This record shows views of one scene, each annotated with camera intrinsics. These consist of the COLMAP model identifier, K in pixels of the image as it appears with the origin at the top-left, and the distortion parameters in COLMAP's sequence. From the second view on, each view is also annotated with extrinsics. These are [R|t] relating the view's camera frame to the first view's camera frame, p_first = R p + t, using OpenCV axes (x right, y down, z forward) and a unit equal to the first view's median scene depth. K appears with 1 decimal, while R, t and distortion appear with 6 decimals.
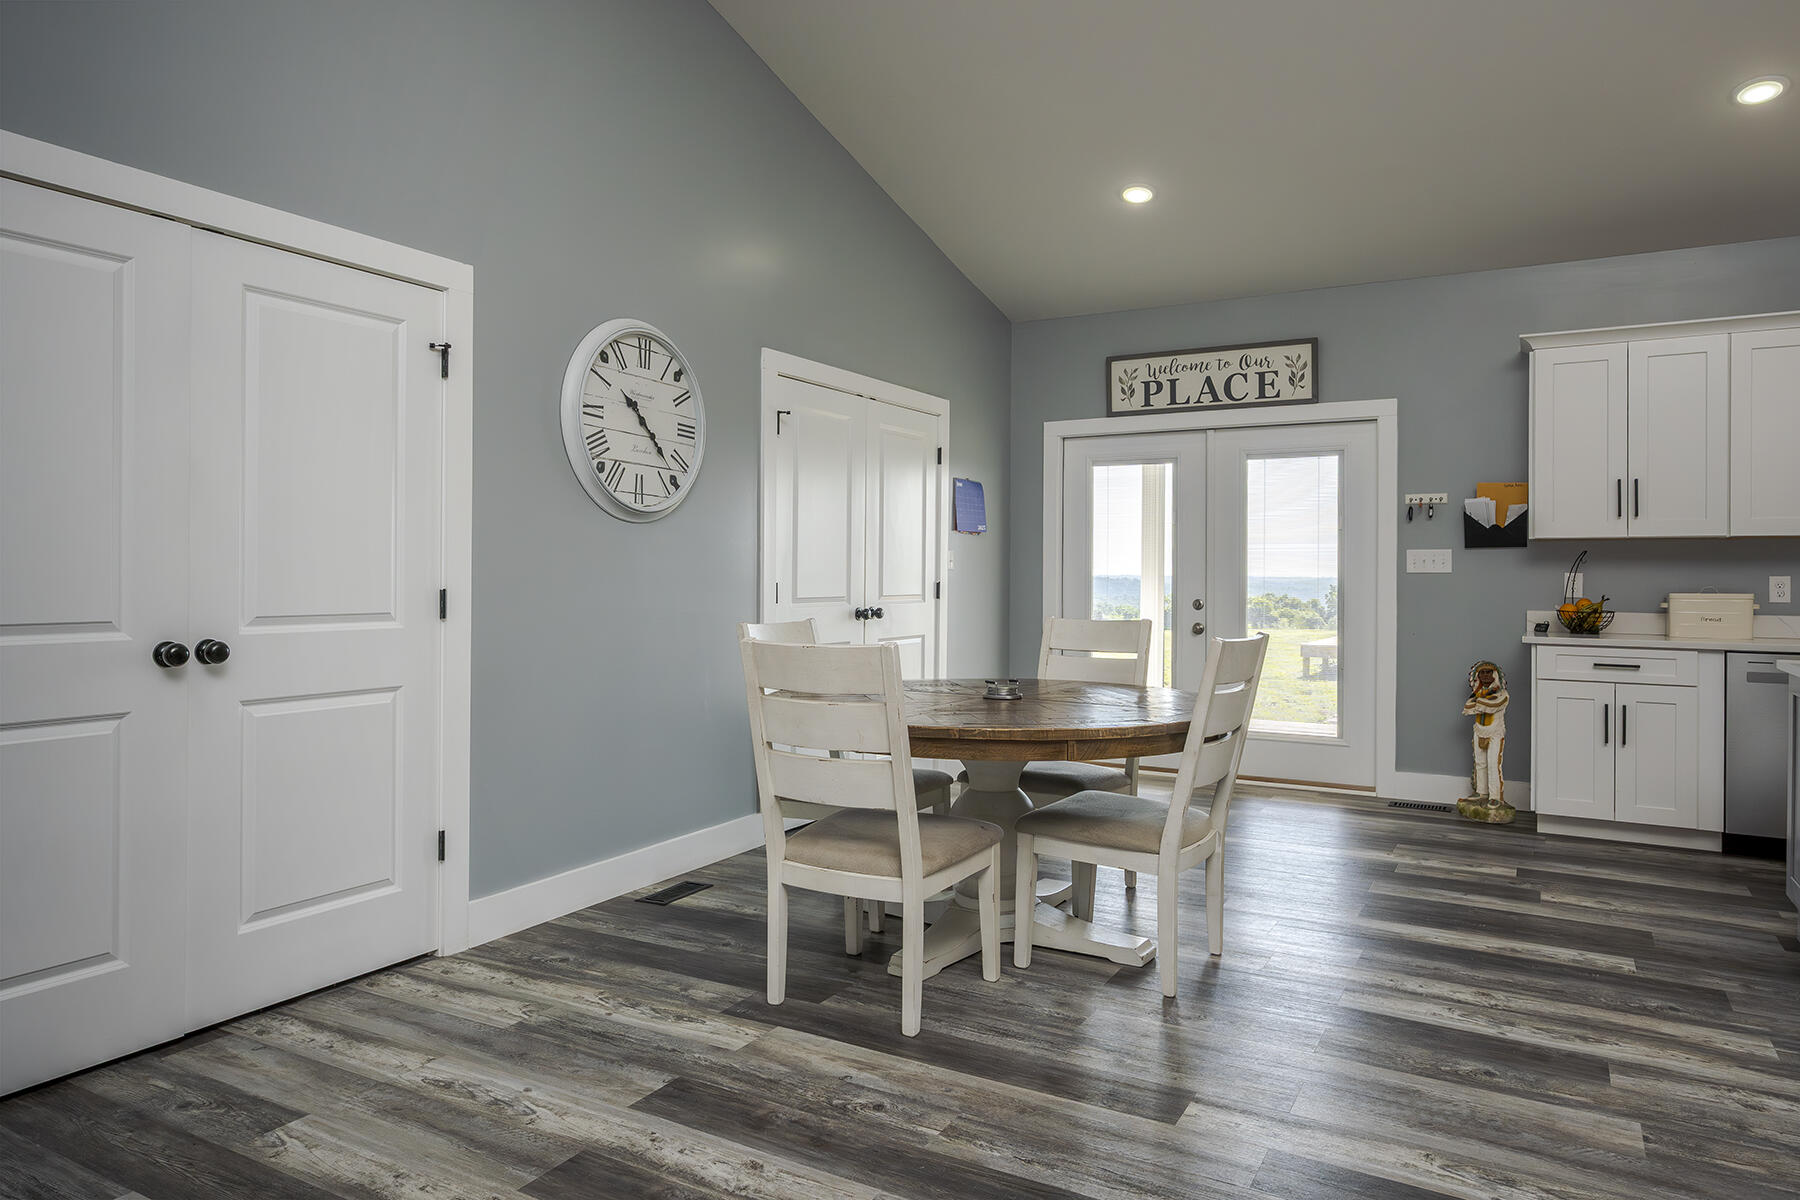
lens RADIAL K [[1159.6, 0, 910.3], [0, 1159.6, 564.7], [0, 0, 1]] dist [0.005370, 0.001594]
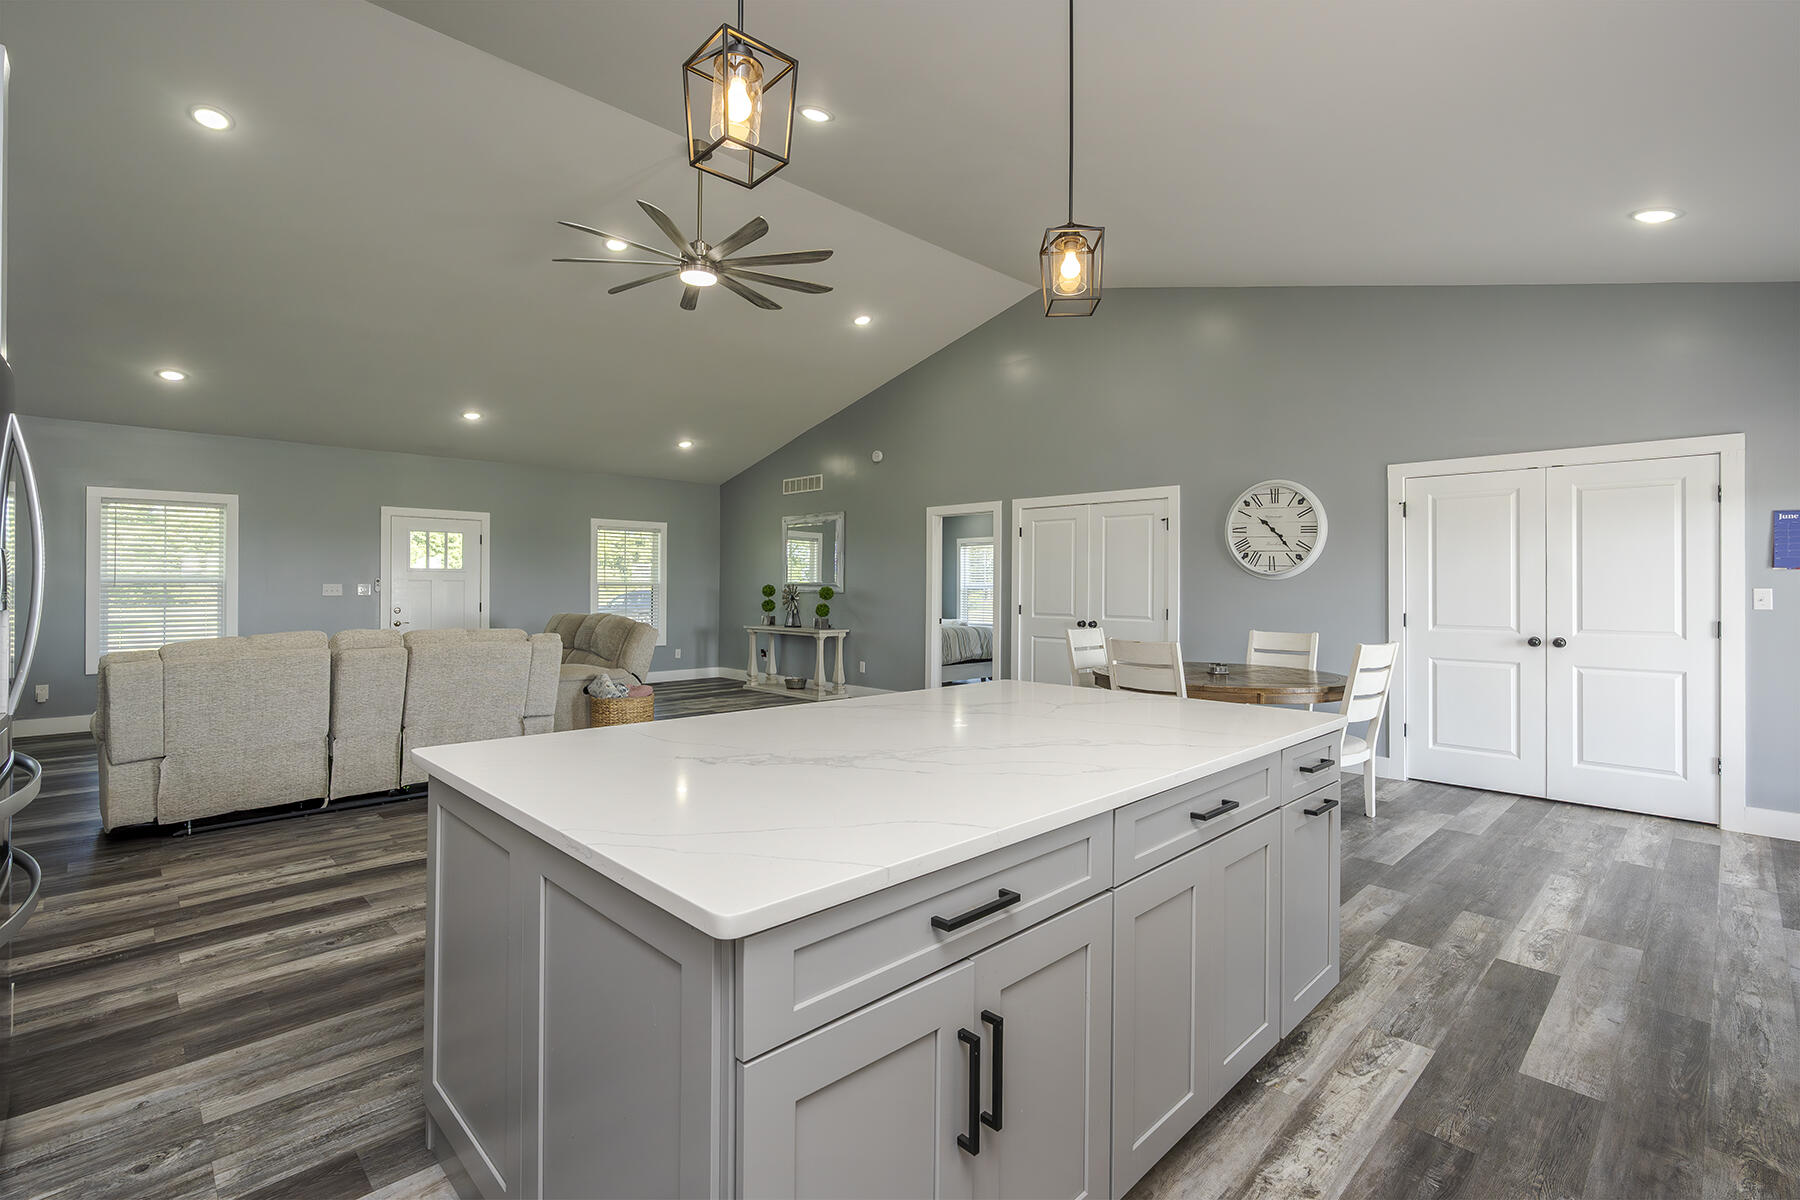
lens RADIAL K [[815.8, 0, 893.0], [0, 815.8, 586.1], [0, 0, 1]] dist [-0.004247, -0.000495]
pose [[-0.292643, -0.006307, -0.956201, 1.007483], [0.000896, 0.999976, -0.006870, -0.012092], [0.956221, -0.002867, -0.292630, 0.593691]]
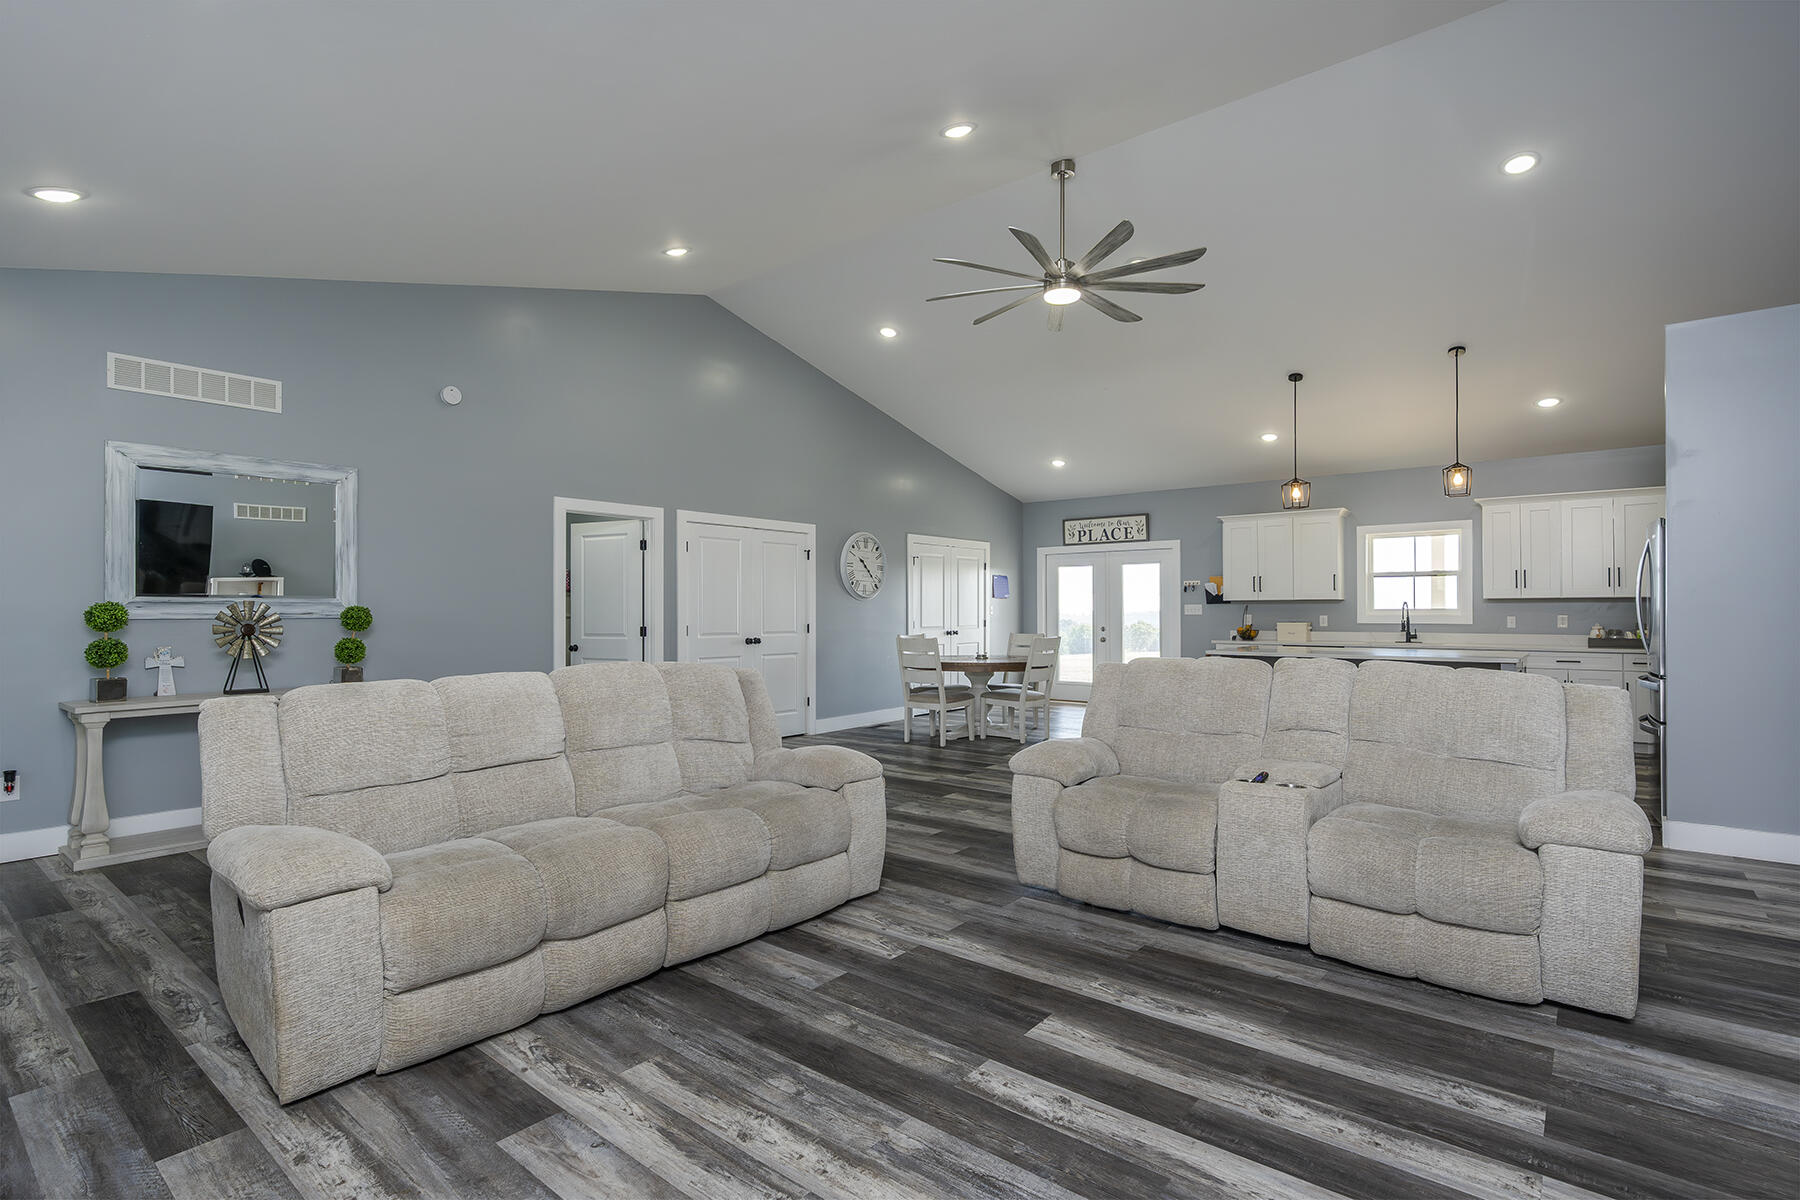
lens RADIAL K [[876.3, 0, 893.7], [0, 876.3, 604.9], [0, 0, 1]] dist [-0.014856, 0.000457]
pose [[0.984314, -0.009578, -0.176167, 0.174913], [0.009597, 0.999954, -0.000746, -0.018123], [0.176166, -0.000956, 0.984360, -0.893103]]
